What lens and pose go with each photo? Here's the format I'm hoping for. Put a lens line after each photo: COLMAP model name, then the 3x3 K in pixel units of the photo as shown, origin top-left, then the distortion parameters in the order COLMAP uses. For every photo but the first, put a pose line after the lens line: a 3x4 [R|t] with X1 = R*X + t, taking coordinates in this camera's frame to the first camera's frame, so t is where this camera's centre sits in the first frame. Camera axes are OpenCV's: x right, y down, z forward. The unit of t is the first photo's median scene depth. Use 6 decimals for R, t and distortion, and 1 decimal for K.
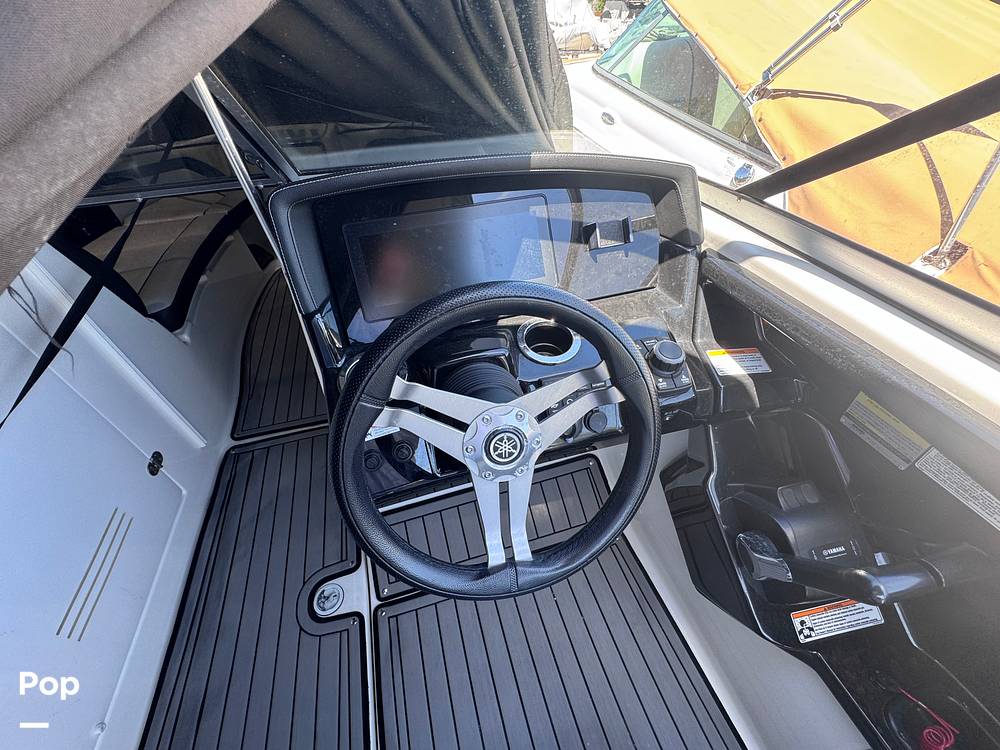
lens RADIAL K [[403.6, 0, 500.0], [0, 403.6, 375.0], [0, 0, 1]] dist [-0.001345, -0.000181]
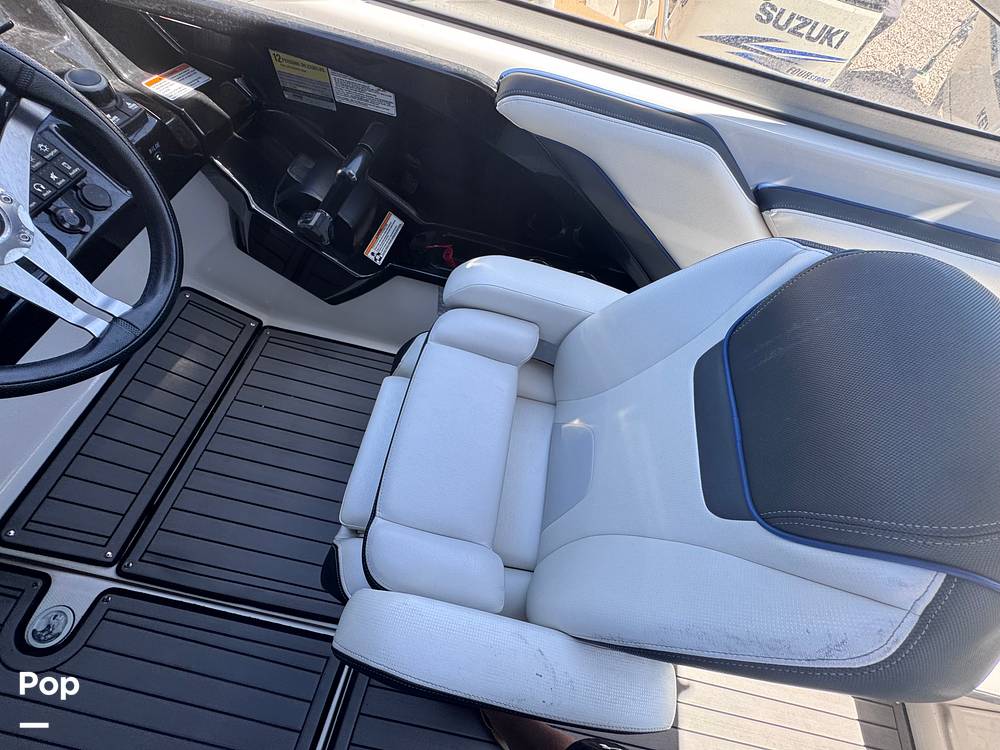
lens RADIAL K [[403.6, 0, 500.0], [0, 403.6, 375.0], [0, 0, 1]] dist [-0.001345, -0.000181]
pose [[0.456601, -0.727331, 0.512352, -0.099683], [0.472463, 0.686207, 0.553081, 0.295771], [-0.753853, -0.010470, 0.656960, -0.289545]]
